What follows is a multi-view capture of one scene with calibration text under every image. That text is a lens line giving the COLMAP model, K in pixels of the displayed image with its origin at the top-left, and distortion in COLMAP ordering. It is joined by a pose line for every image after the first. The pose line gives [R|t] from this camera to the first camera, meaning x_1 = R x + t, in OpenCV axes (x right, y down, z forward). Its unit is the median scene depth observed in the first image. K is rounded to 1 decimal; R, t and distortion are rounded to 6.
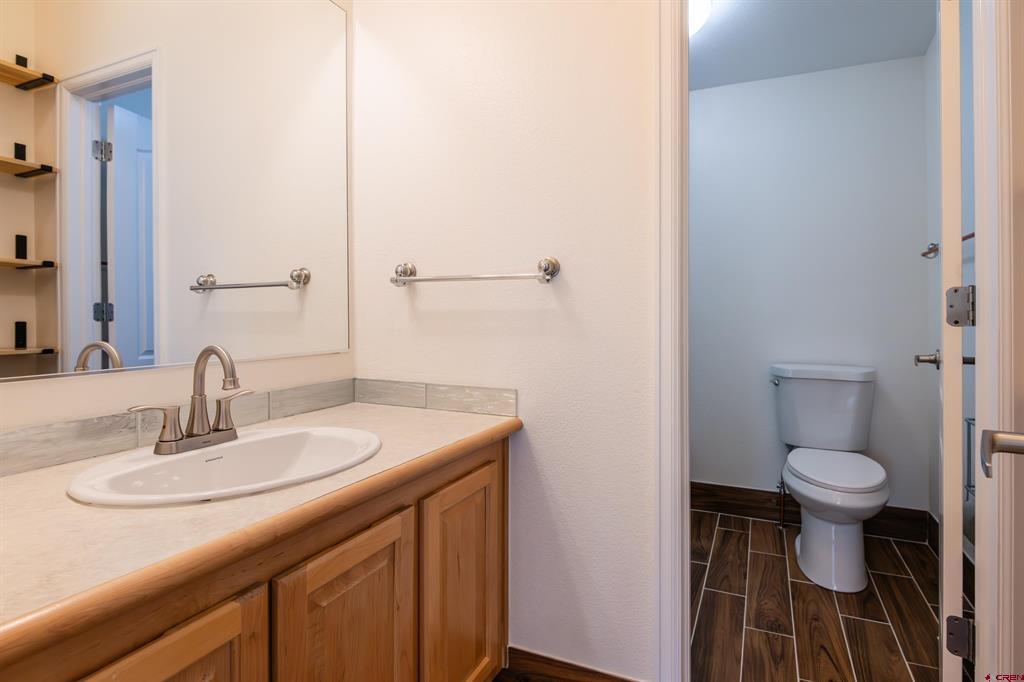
lens RADIAL K [[479.8, 0, 512.8], [0, 479.8, 324.8], [0, 0, 1]] dist [-0.003063, -0.001367]
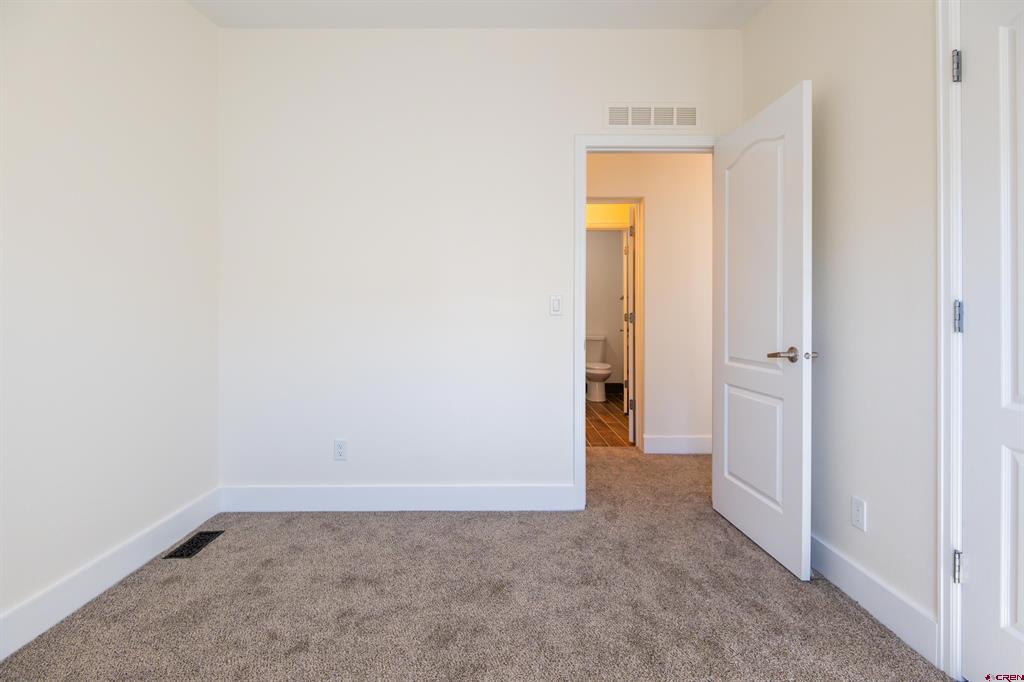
lens RADIAL K [[479.8, 0, 512.8], [0, 479.8, 324.8], [0, 0, 1]] dist [-0.003063, -0.001367]
pose [[0.919356, -0.007161, 0.393361, -1.066930], [0.005855, 0.999973, 0.004520, 0.002325], [-0.393382, -0.001852, 0.919373, -1.679584]]
